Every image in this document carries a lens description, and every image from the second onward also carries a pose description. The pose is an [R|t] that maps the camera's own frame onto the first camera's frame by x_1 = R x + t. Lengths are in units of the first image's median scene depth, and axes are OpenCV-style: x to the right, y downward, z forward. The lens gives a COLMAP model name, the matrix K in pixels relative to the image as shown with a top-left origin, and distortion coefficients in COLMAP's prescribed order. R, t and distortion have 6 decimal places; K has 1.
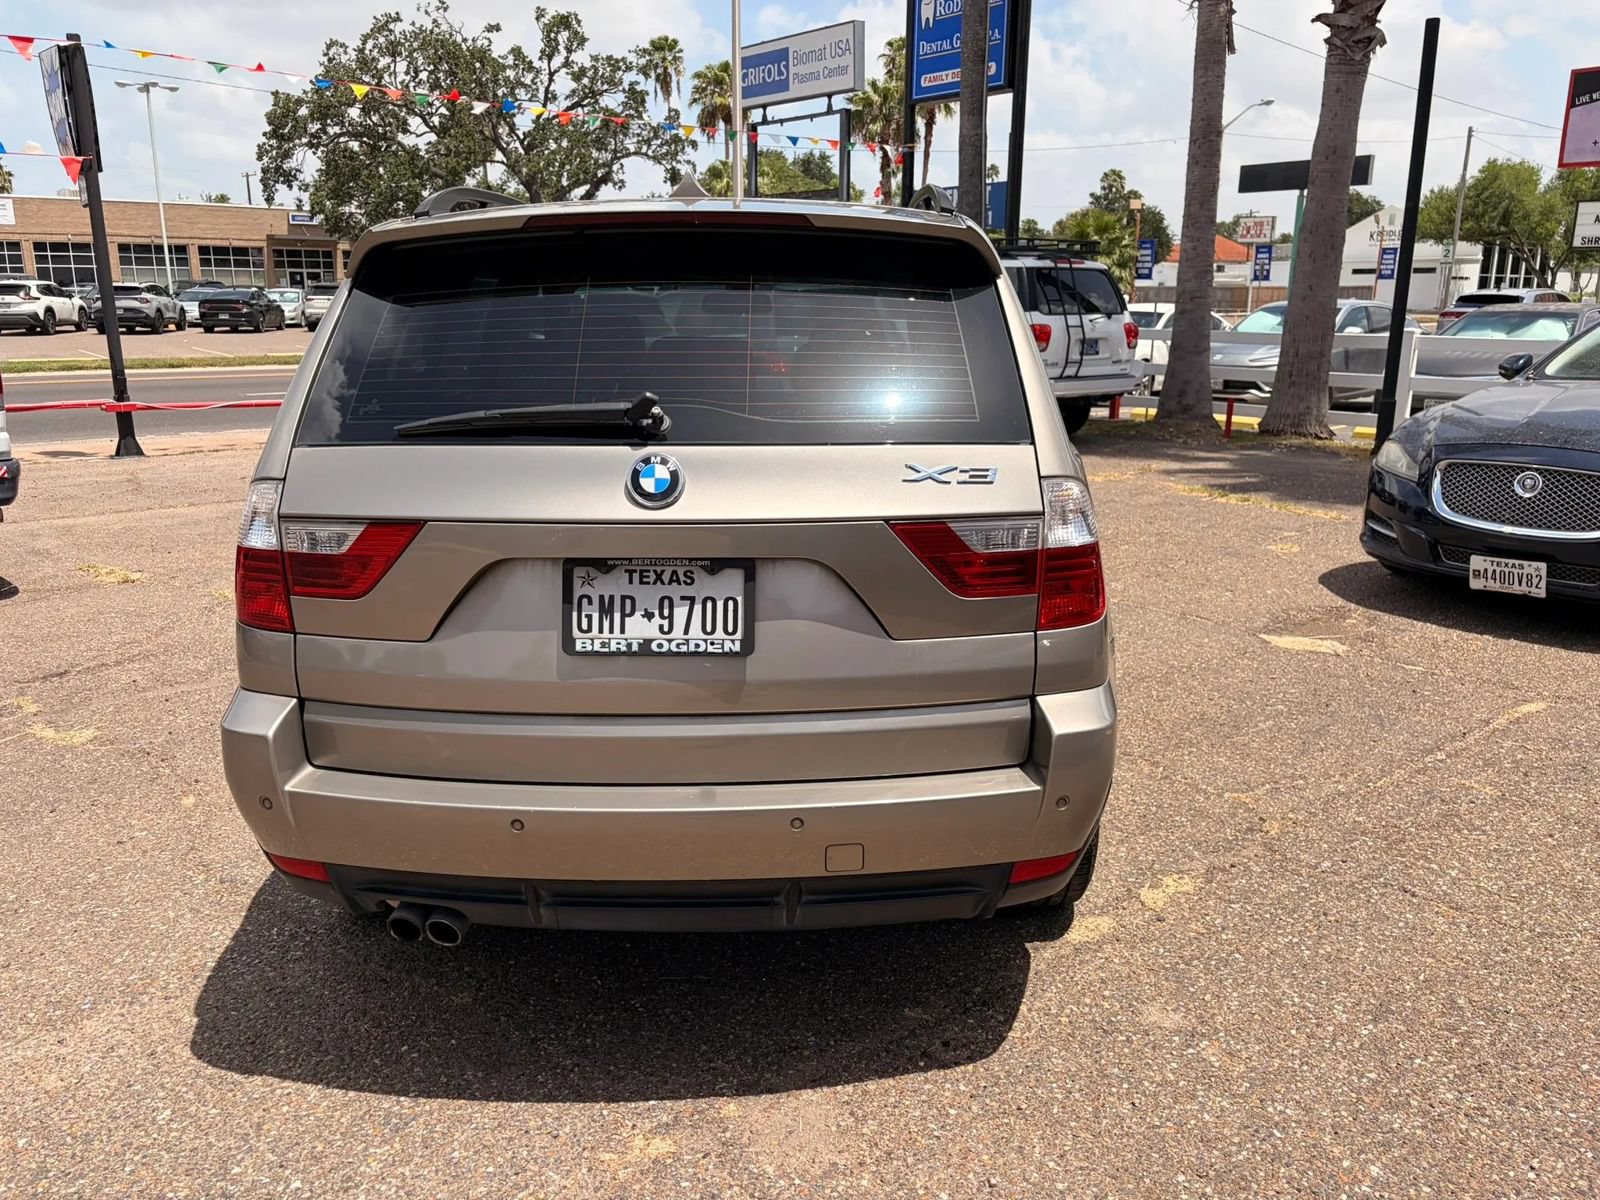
lens RADIAL K [[1212.6, 0, 795.1], [0, 1212.6, 591.0], [0, 0, 1]] dist [0.044243, -0.051148]
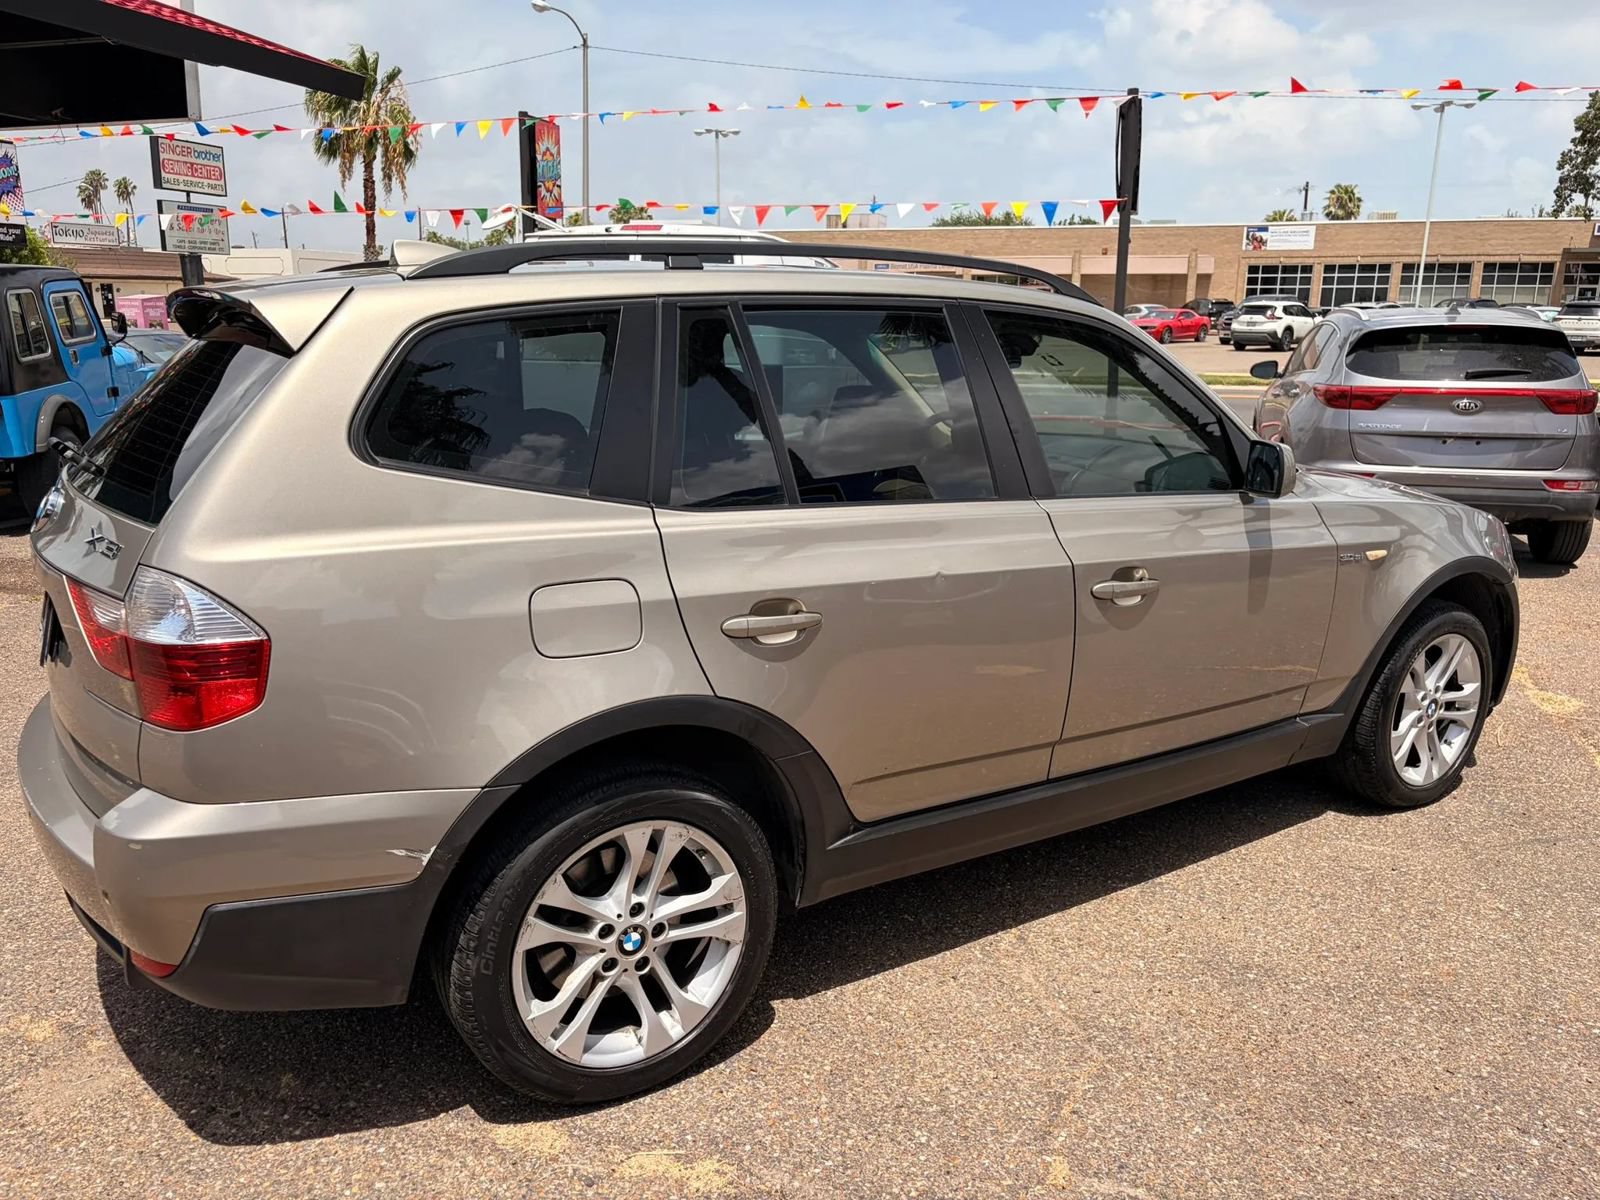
lens RADIAL K [[1212.6, 0, 795.1], [0, 1212.6, 591.0], [0, 0, 1]] dist [0.044243, -0.051148]
pose [[0.559569, 0.188172, -0.807140, 0.203793], [-0.198576, 0.975957, 0.089862, -0.041784], [0.804643, 0.109994, 0.583481, 0.135760]]
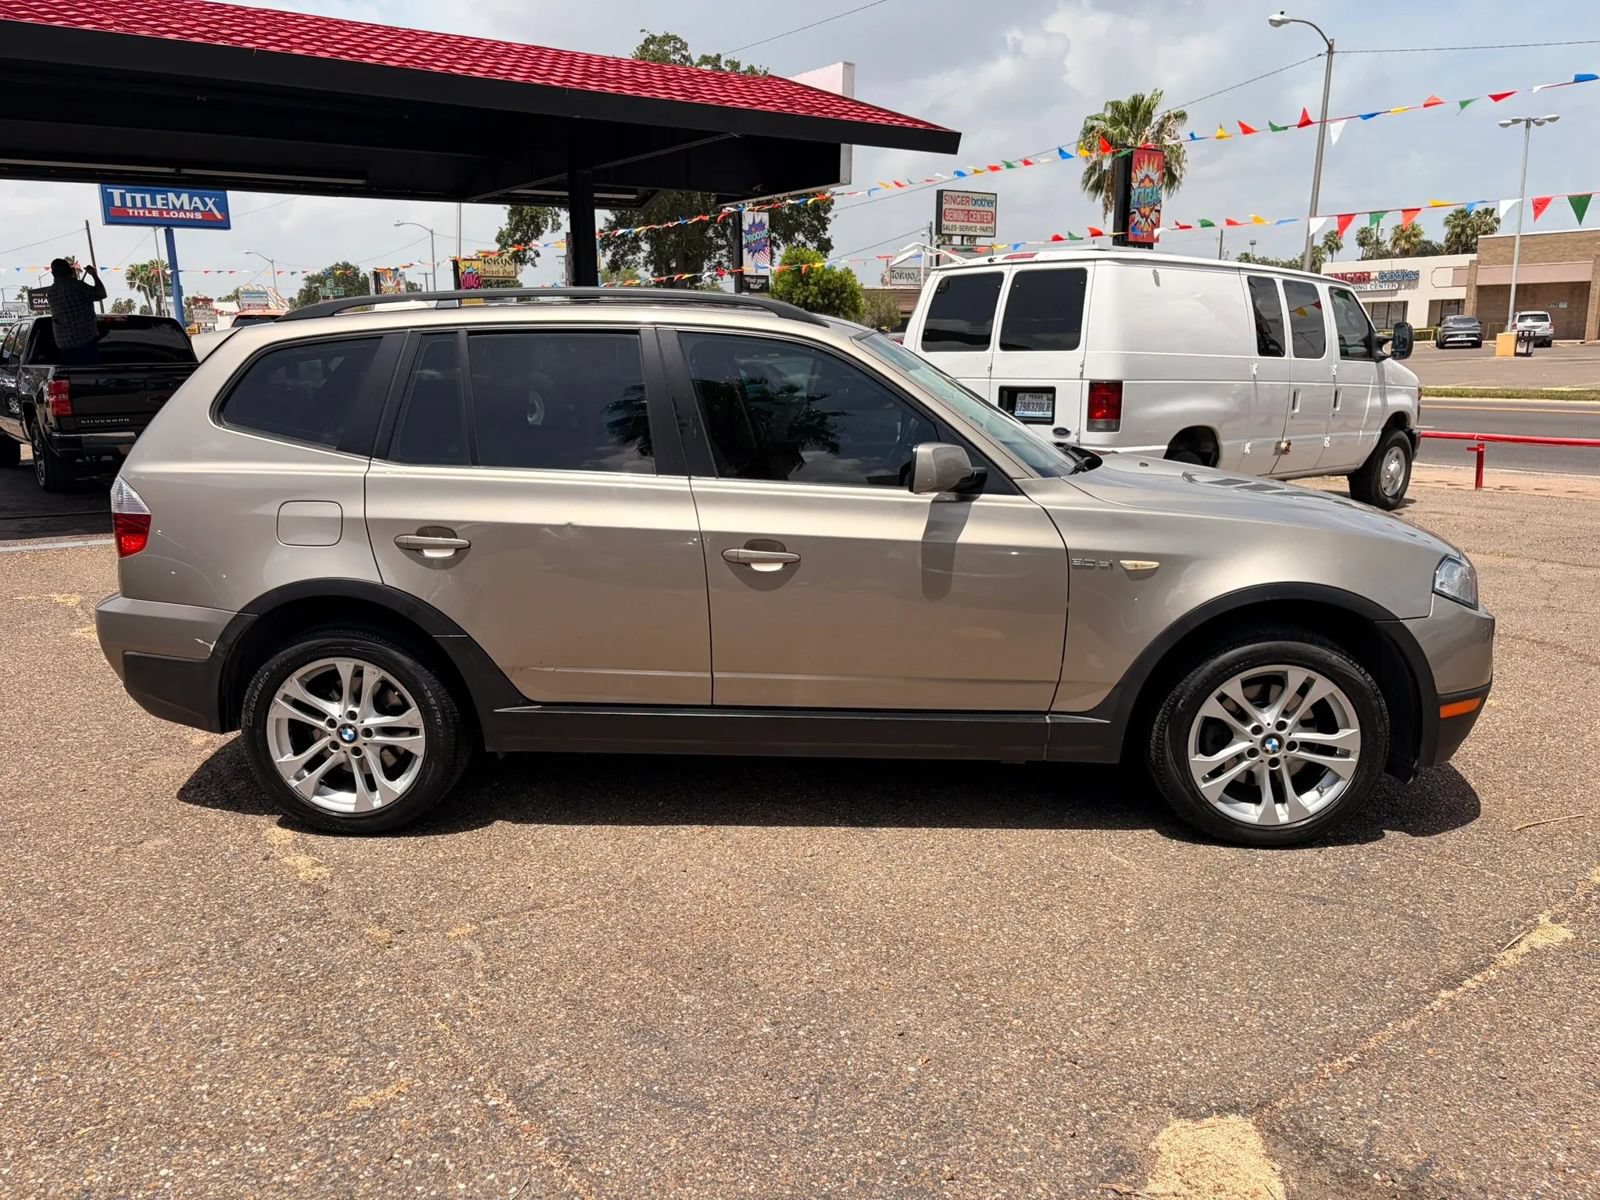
lens RADIAL K [[1212.6, 0, 795.1], [0, 1212.6, 591.0], [0, 0, 1]] dist [0.044243, -0.051148]
pose [[-0.042488, 0.202972, -0.978262, 0.325948], [-0.218069, 0.953654, 0.207338, -0.085415], [0.975008, 0.222138, 0.003743, 0.325912]]
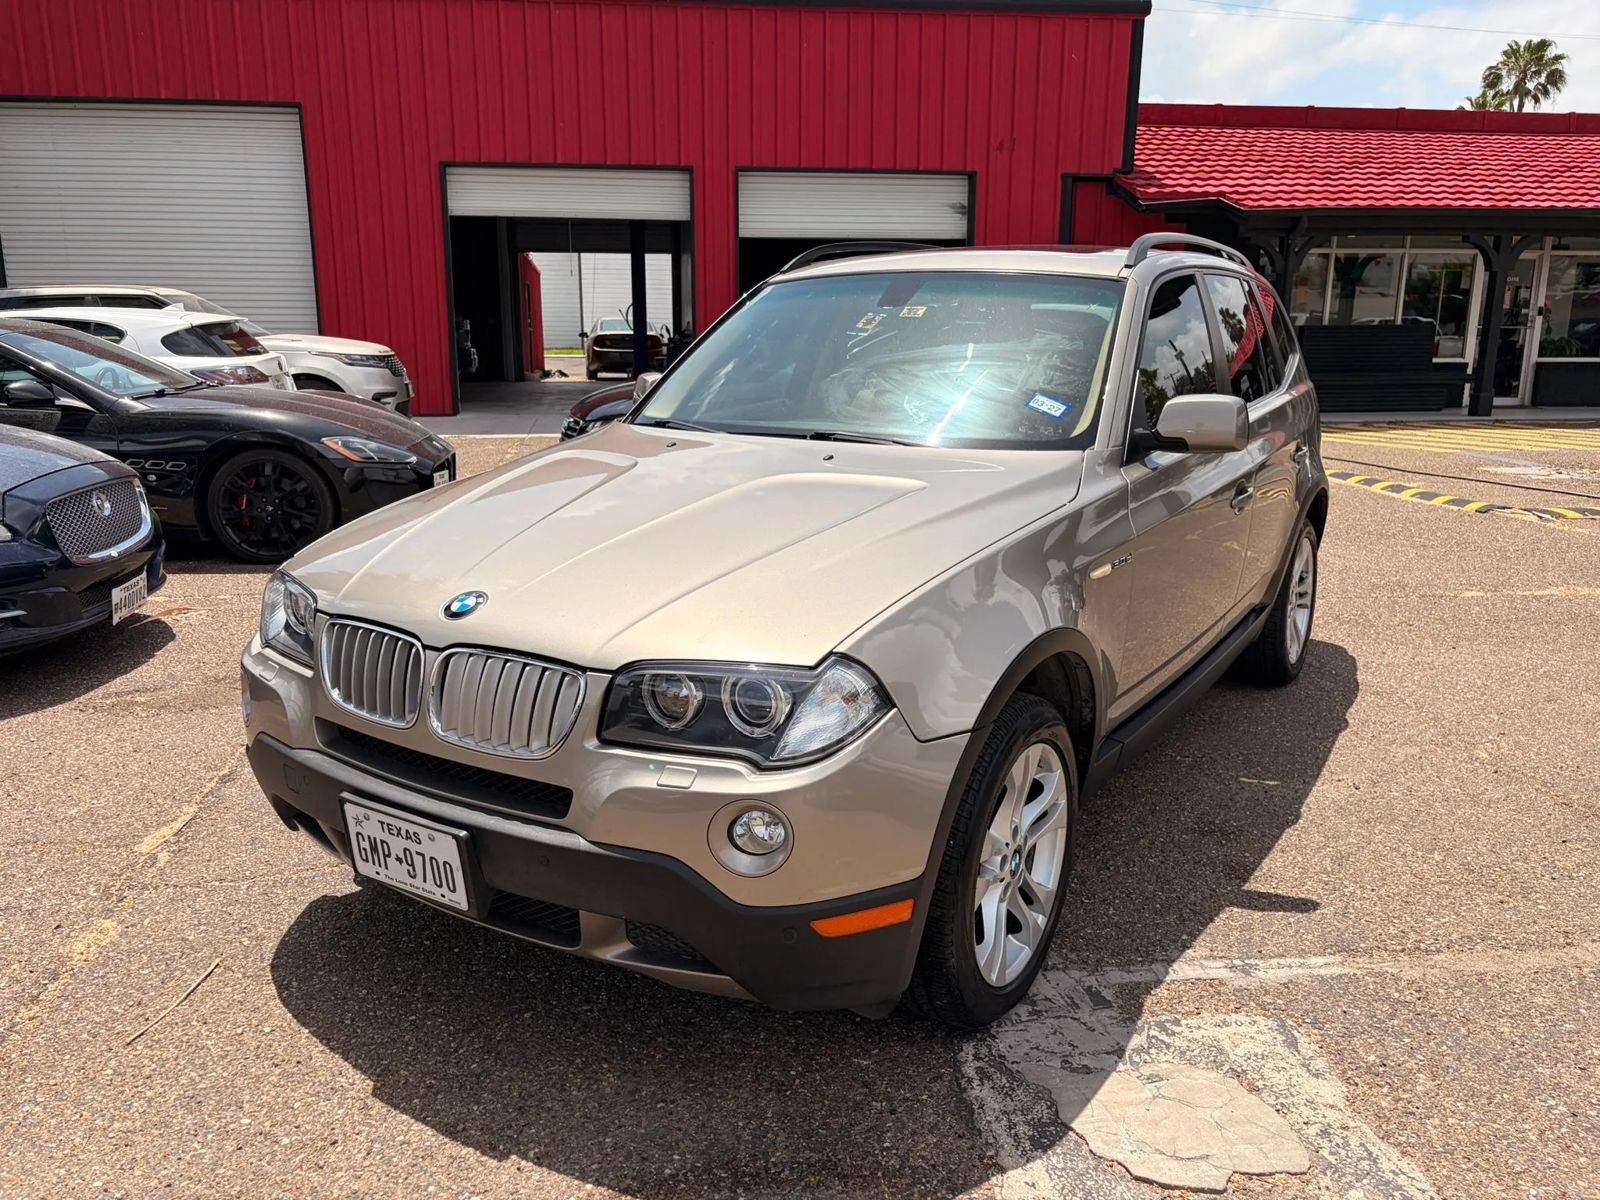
lens RADIAL K [[1209.0, 0, 790.4], [0, 1209.0, 594.6], [0, 0, 1]] dist [0.040940, -0.040373]
pose [[-0.845277, -0.124654, 0.519585, -0.145716], [0.117410, 0.905311, 0.408199, -0.140152], [-0.521269, 0.406046, -0.750603, 0.590648]]
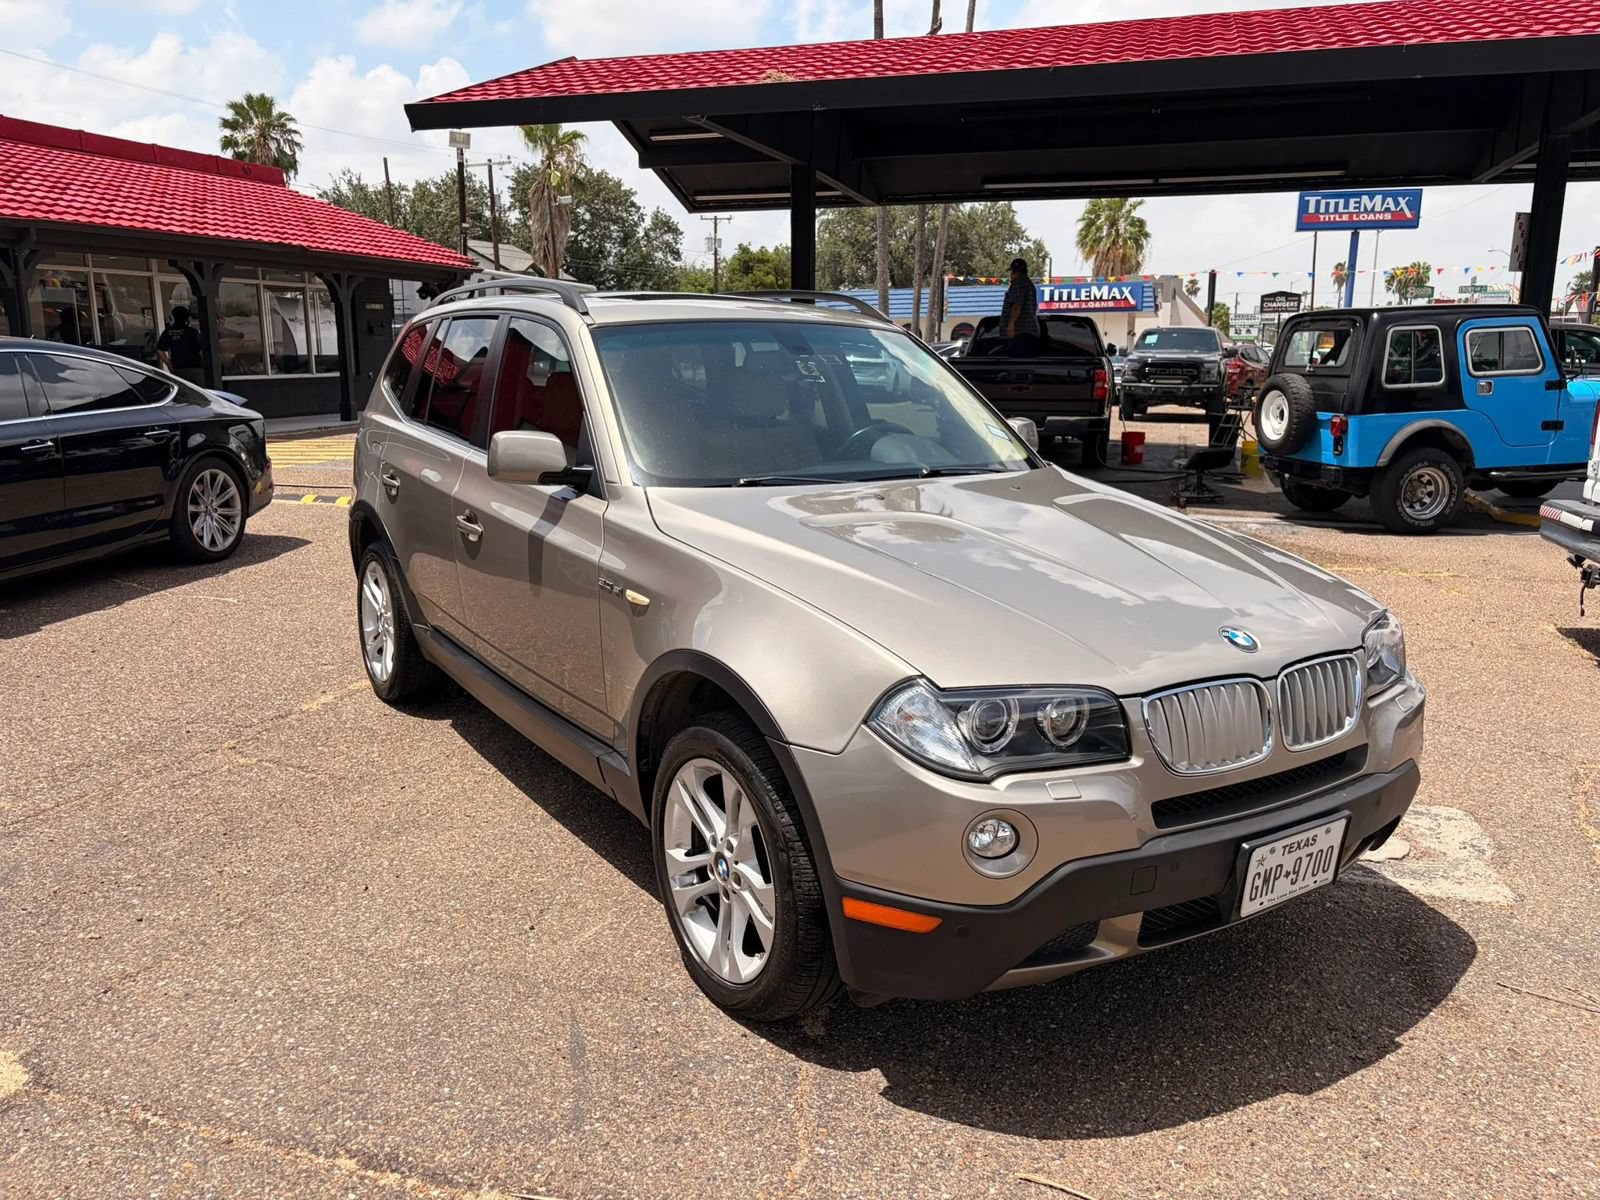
lens RADIAL K [[1213.1, 0, 800.0], [0, 1213.1, 600.0], [0, 0, 1]] dist [0.050645, -0.045356]
pose [[-0.830446, 0.106458, -0.546833, 0.153137], [-0.138054, 0.911630, 0.387133, -0.144034], [0.539722, 0.396986, -0.742363, 0.588429]]
